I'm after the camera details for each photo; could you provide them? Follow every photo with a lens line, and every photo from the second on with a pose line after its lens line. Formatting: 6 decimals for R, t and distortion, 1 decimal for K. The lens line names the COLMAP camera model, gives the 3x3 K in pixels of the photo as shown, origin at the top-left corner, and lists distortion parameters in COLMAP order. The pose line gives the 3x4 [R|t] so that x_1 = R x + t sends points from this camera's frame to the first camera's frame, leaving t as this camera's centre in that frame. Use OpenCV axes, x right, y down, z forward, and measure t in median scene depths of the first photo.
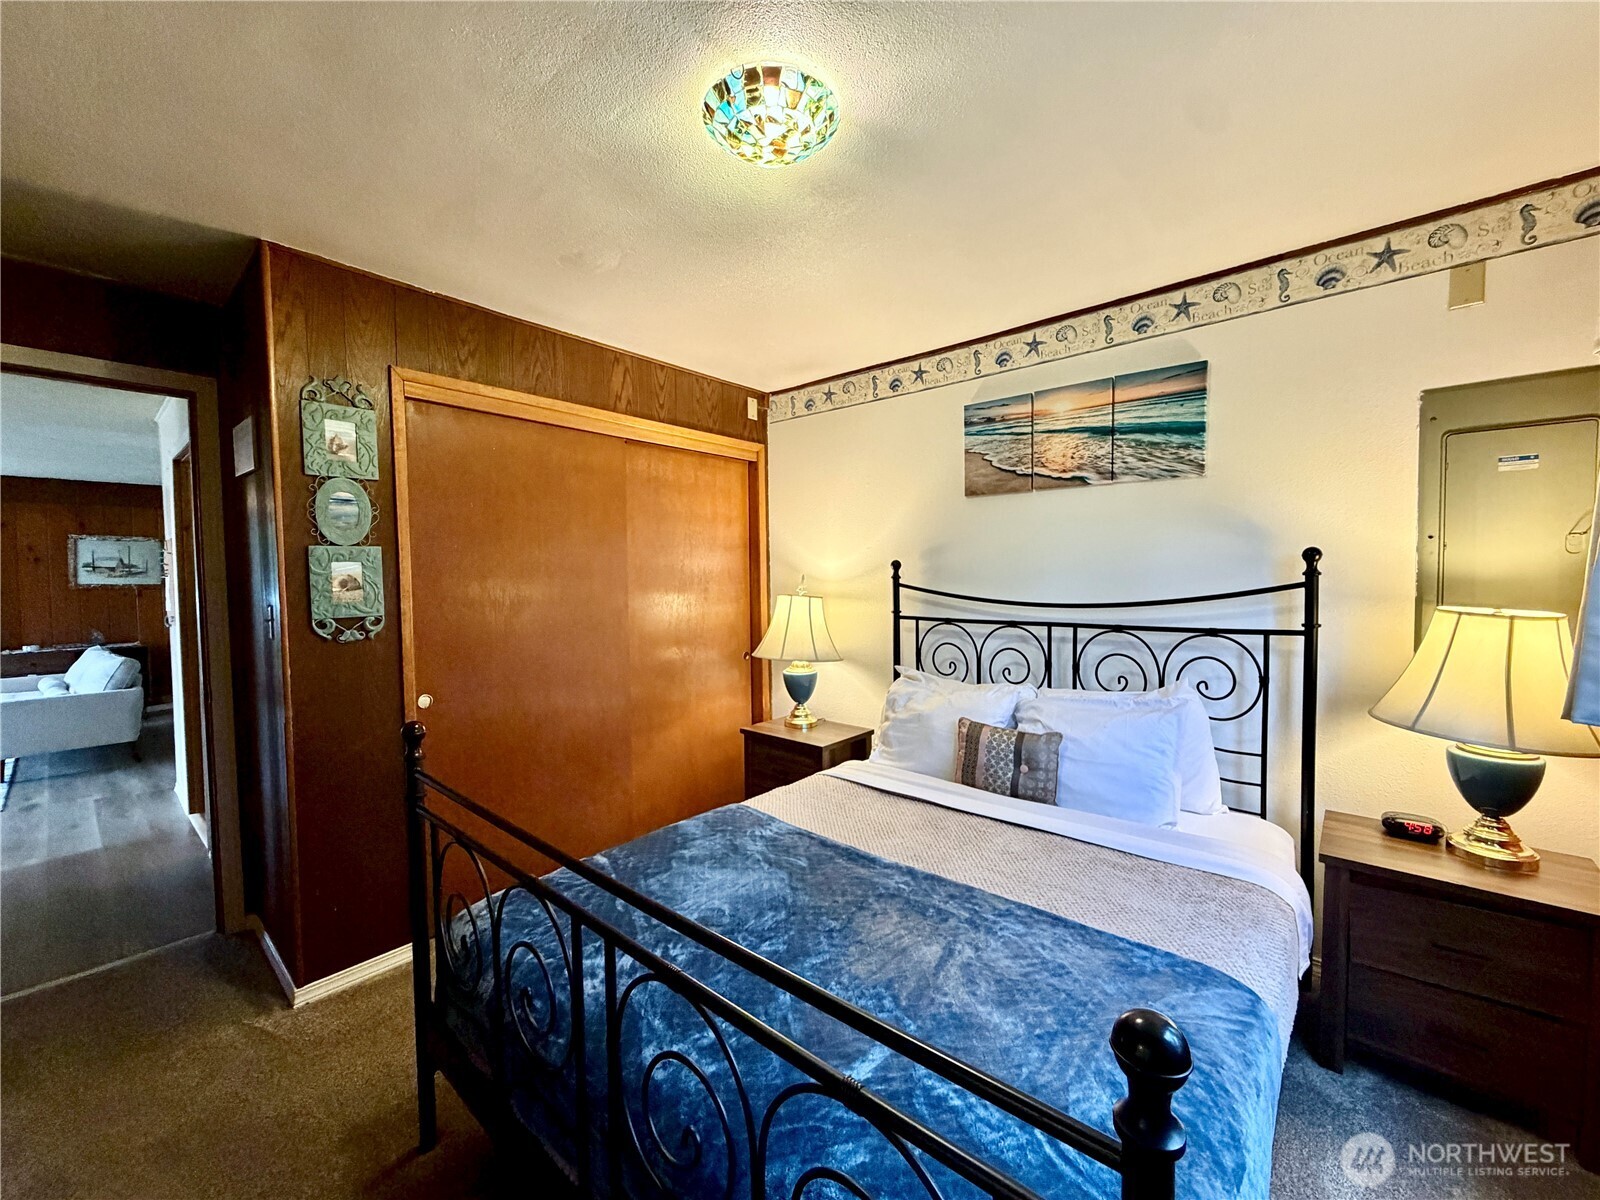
lens RADIAL K [[636.5, 0, 797.5], [0, 636.5, 600.3], [0, 0, 1]] dist [-0.001147, 0.000003]
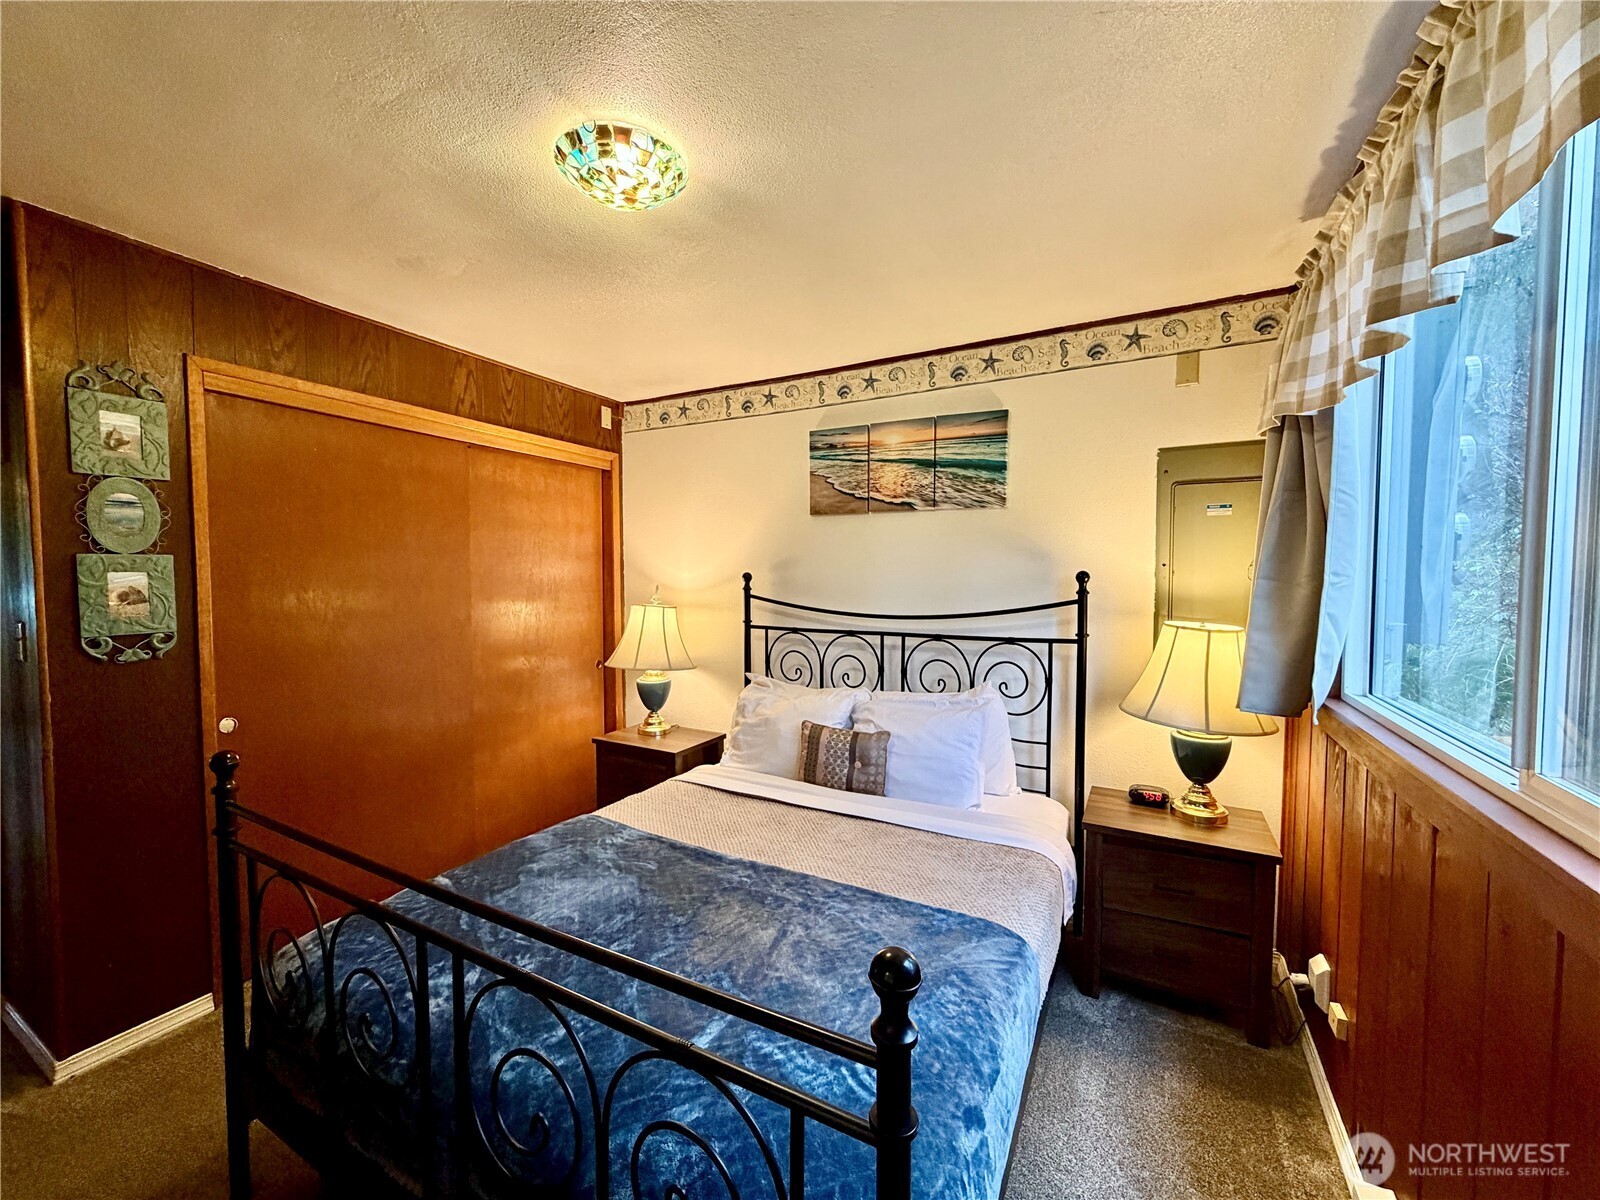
lens RADIAL K [[636.5, 0, 797.3], [0, 636.5, 600.3], [0, 0, 1]] dist [-0.001147, 0.000003]
pose [[0.976147, 0.003462, 0.217085, 0.009517], [-0.003304, 0.999994, -0.001090, -0.021420], [-0.217088, 0.000347, 0.976152, -0.062546]]
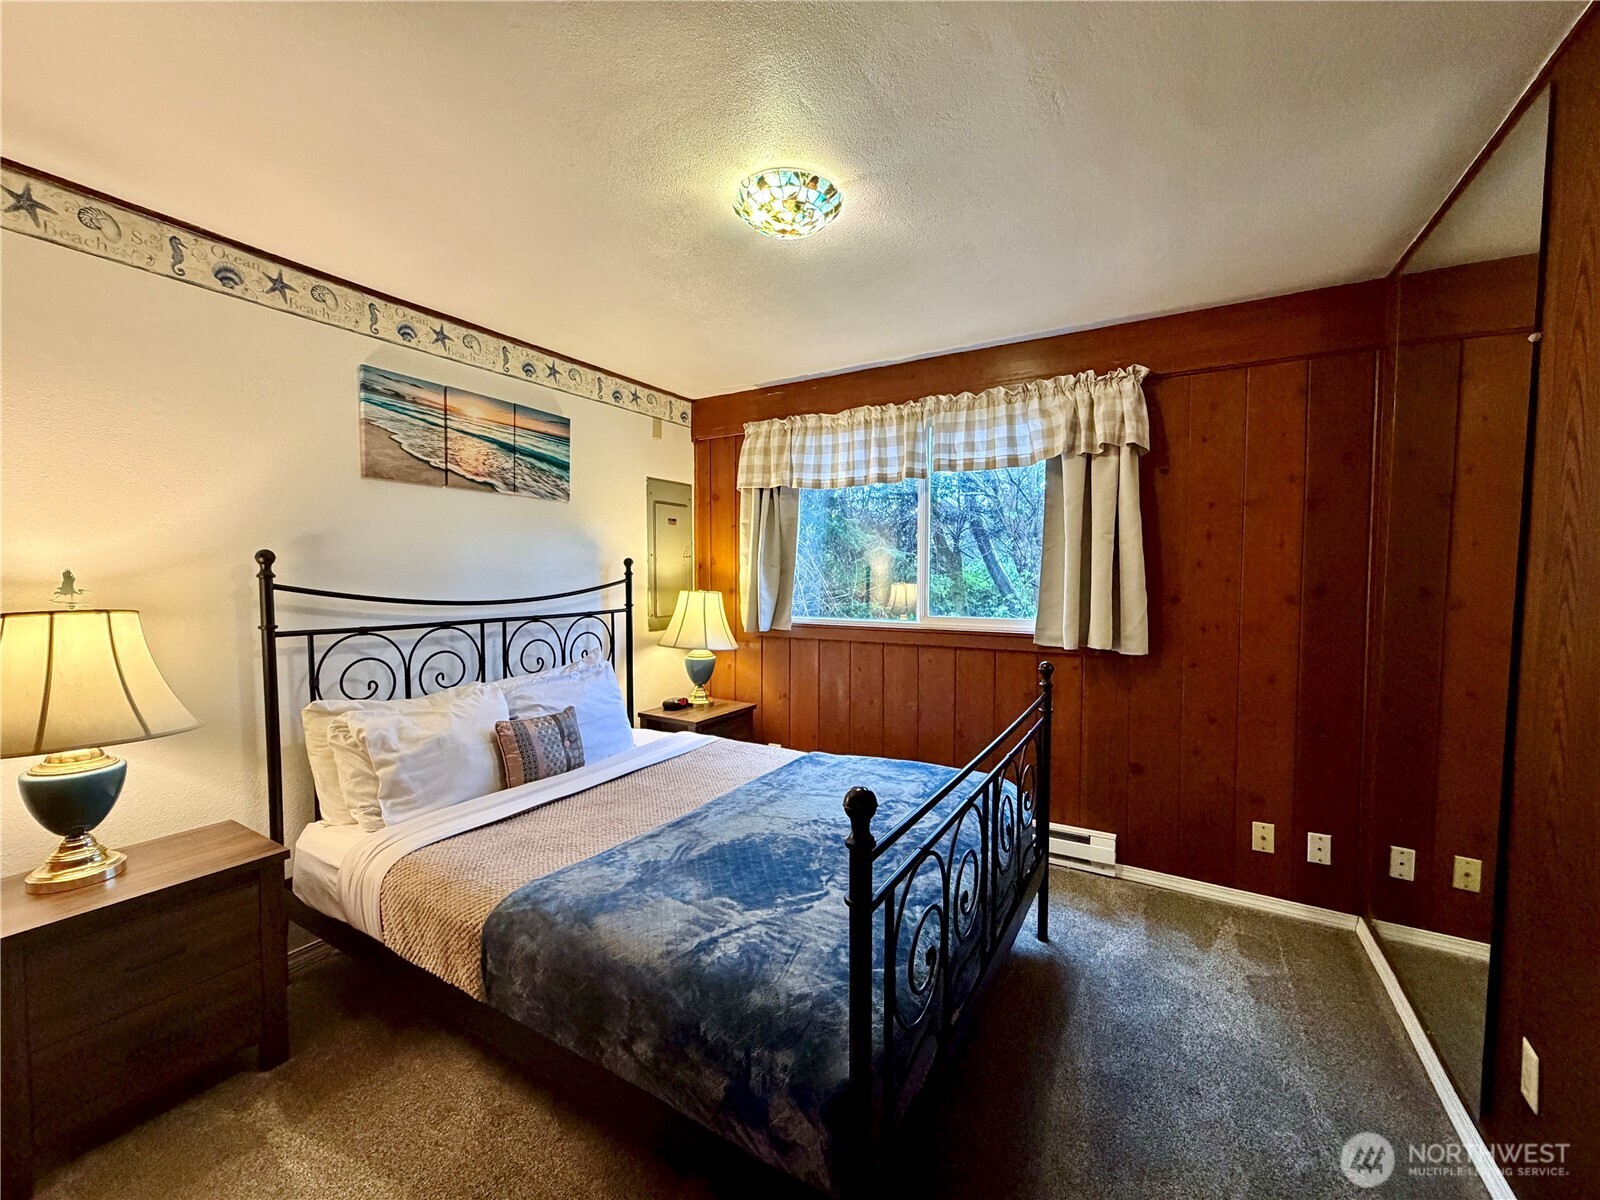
lens RADIAL K [[636.5, 0, 797.2], [0, 636.5, 599.5], [0, 0, 1]] dist [-0.001147, 0.000003]
pose [[-0.177752, -0.030171, 0.983613, -0.797392], [0.042475, 0.998363, 0.038299, -0.017359], [-0.983158, 0.048587, -0.176180, 0.760500]]
